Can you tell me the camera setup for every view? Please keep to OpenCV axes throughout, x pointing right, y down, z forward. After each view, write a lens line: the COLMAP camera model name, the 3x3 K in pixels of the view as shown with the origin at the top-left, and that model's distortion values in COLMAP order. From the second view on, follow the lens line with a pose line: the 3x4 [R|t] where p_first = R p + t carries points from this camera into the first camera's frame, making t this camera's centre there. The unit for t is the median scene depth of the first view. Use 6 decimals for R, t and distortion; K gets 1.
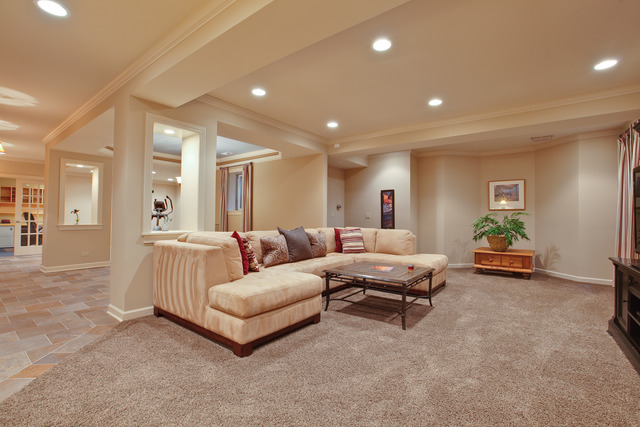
lens RADIAL K [[292.6, 0, 313.8], [0, 292.6, 213.7], [0, 0, 1]] dist [-0.016094, 0.003862]
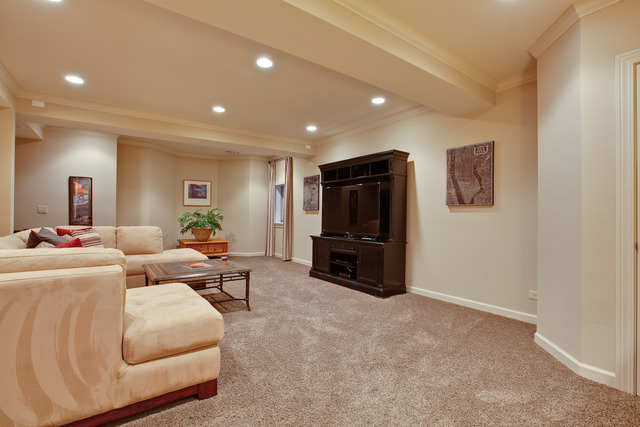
lens RADIAL K [[292.6, 0, 320.0], [0, 292.6, 211.1], [0, 0, 1]] dist [-0.016094, 0.003862]
pose [[0.296642, 0.003343, 0.954983, -0.640824], [-0.016593, 0.999861, 0.001654, -0.004273], [-0.954845, -0.016337, 0.296656, 0.356943]]
